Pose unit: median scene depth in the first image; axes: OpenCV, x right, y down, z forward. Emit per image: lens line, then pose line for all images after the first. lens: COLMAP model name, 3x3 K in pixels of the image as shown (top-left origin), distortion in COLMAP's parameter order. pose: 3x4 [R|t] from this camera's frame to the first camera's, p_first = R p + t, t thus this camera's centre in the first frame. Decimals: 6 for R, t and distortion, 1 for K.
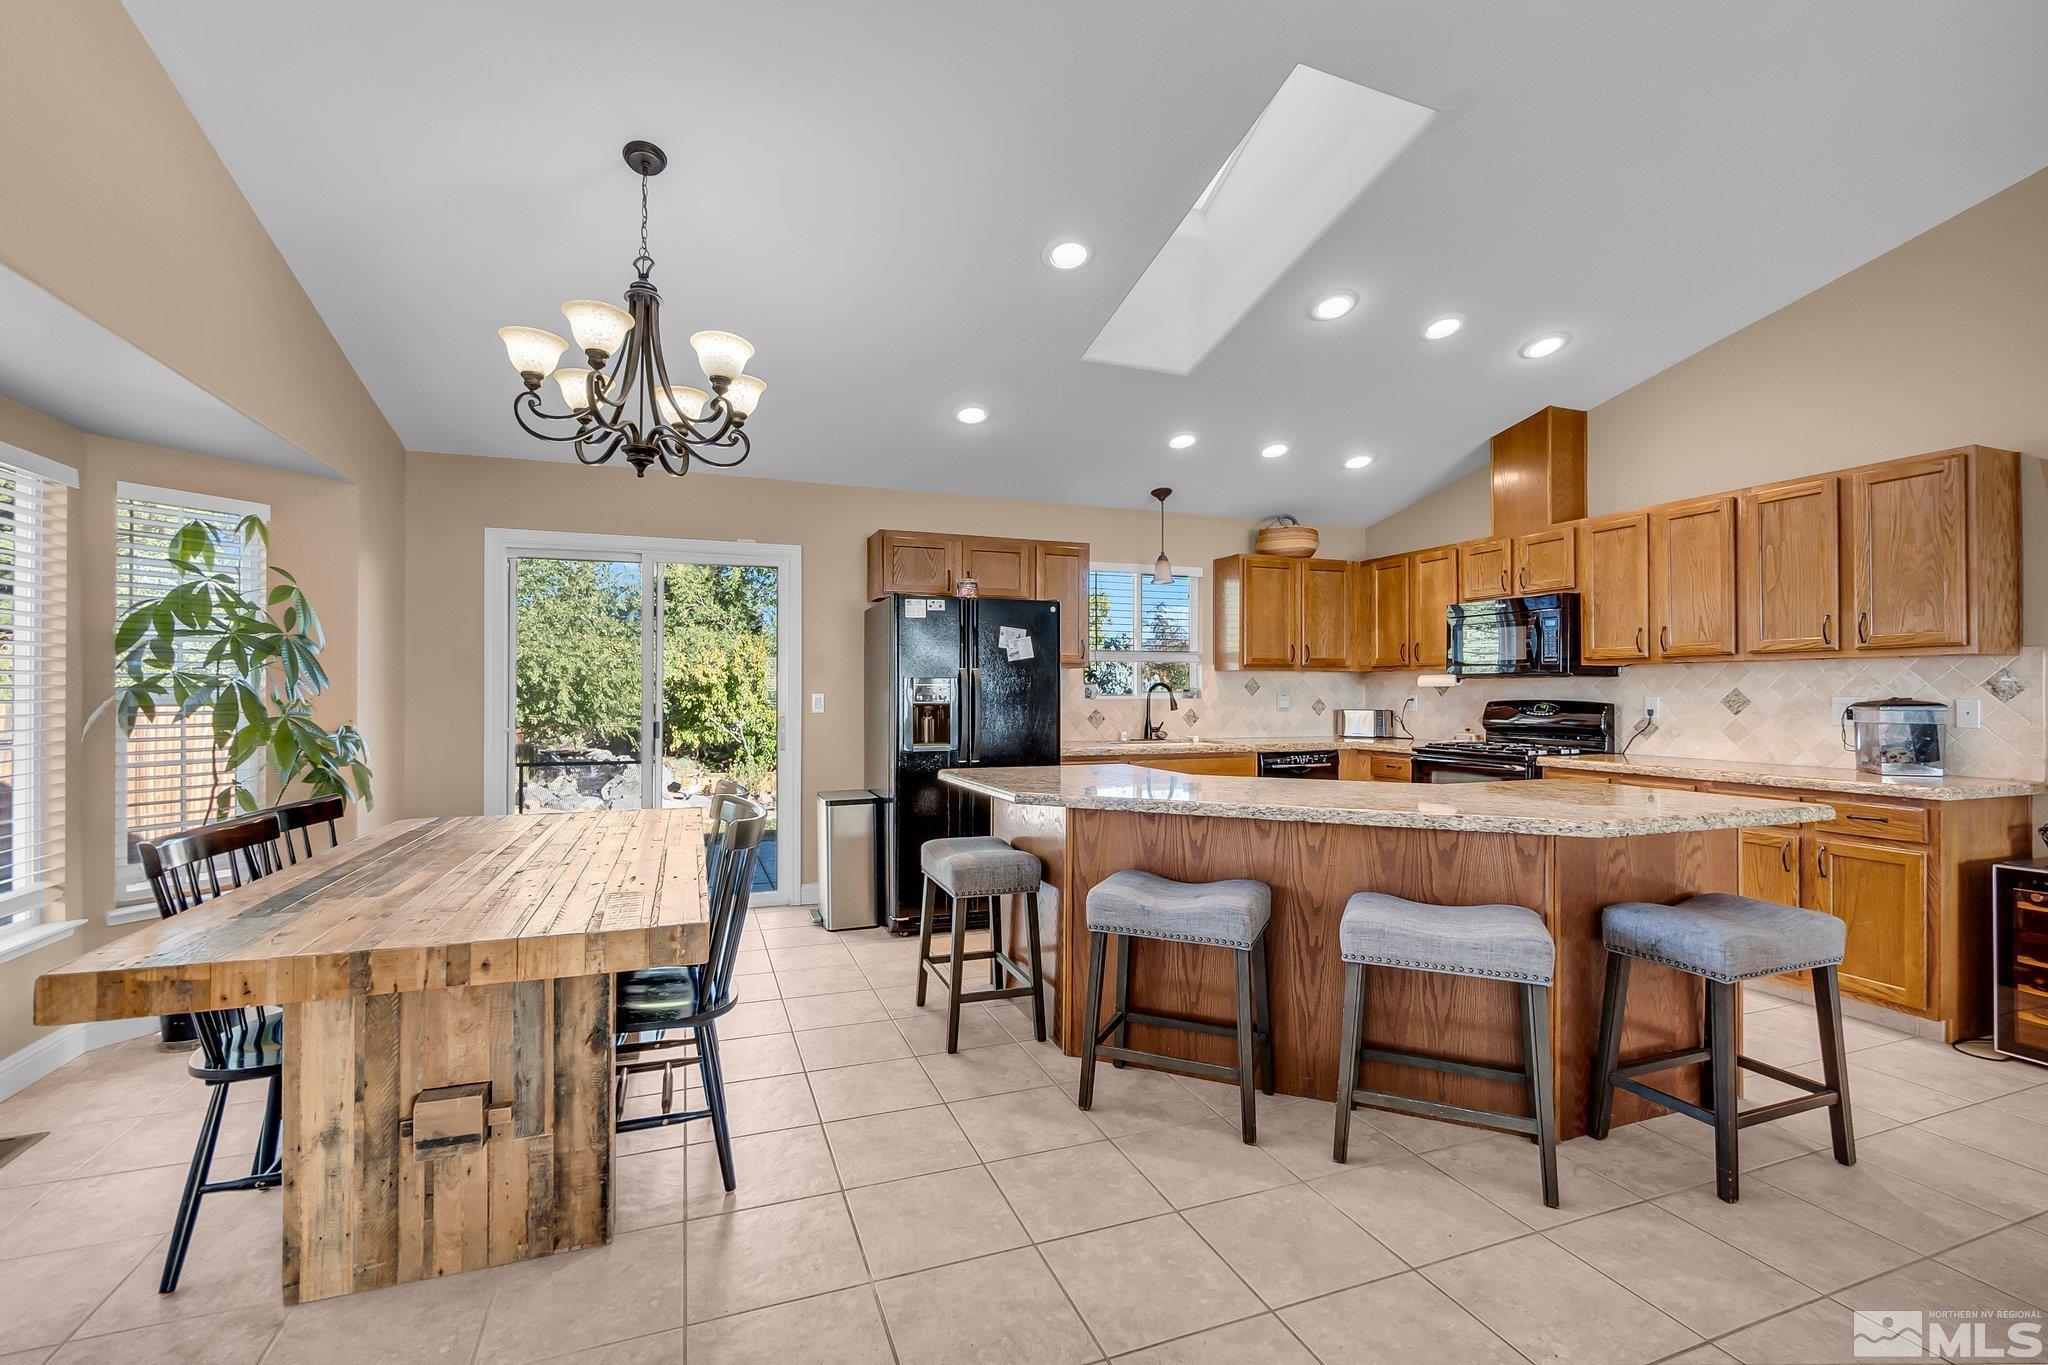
lens RADIAL K [[900.5, 0, 1022.7], [0, 900.5, 693.0], [0, 0, 1]] dist [-0.003012, 0.001172]
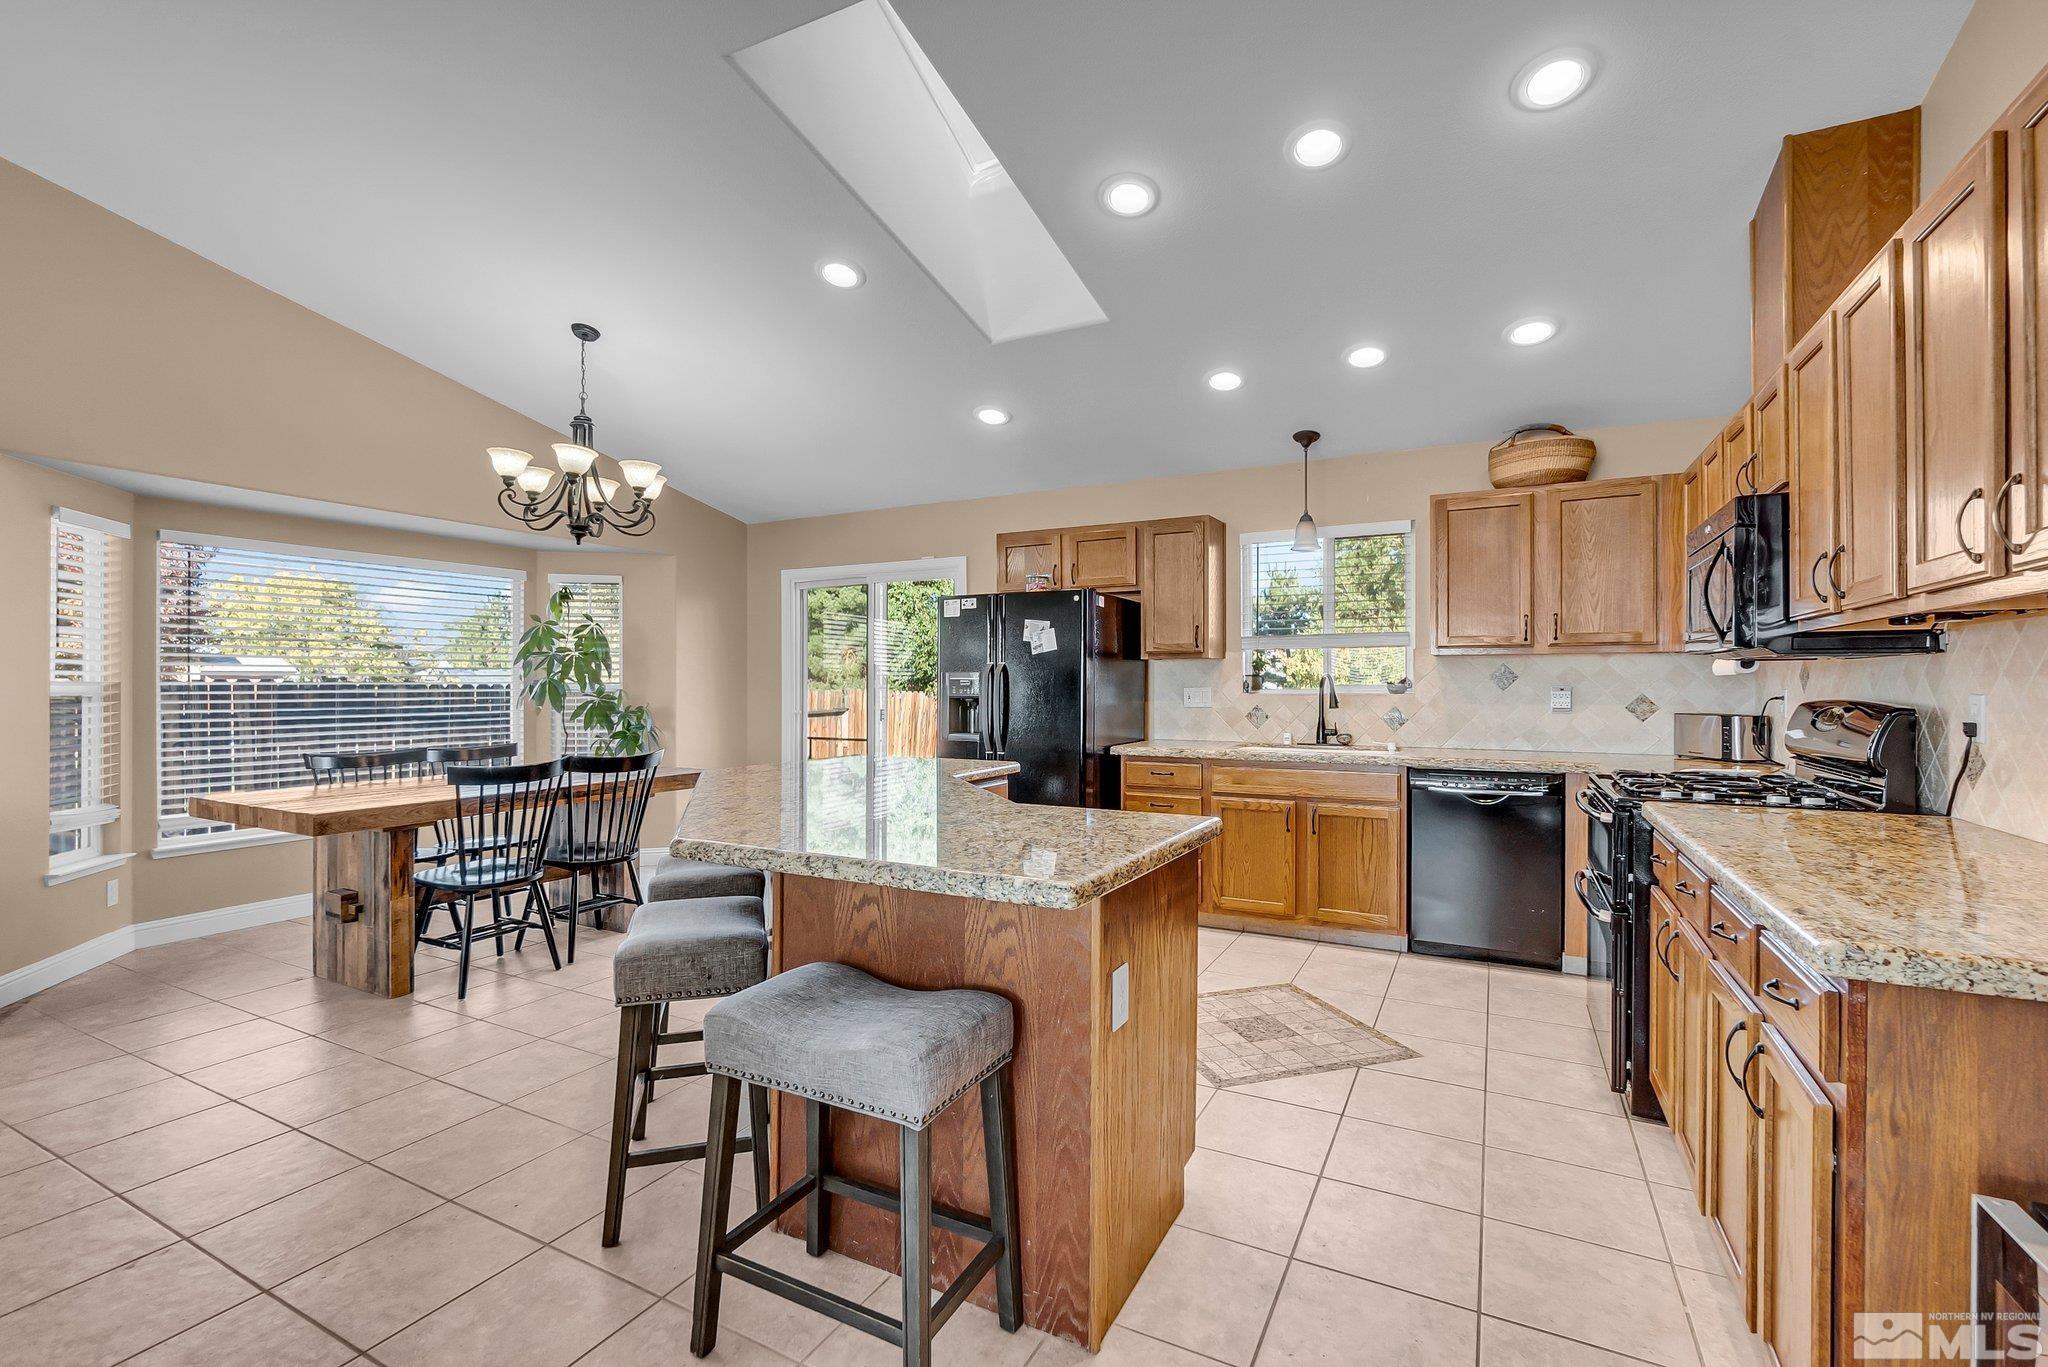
lens RADIAL K [[900.5, 0, 1014.7], [0, 900.5, 692.2], [0, 0, 1]] dist [-0.003012, 0.001172]
pose [[0.652139, 0.005924, -0.758076, 0.686772], [-0.000518, 0.999973, 0.007368, -0.000475], [0.758099, -0.004412, 0.652124, 0.317646]]
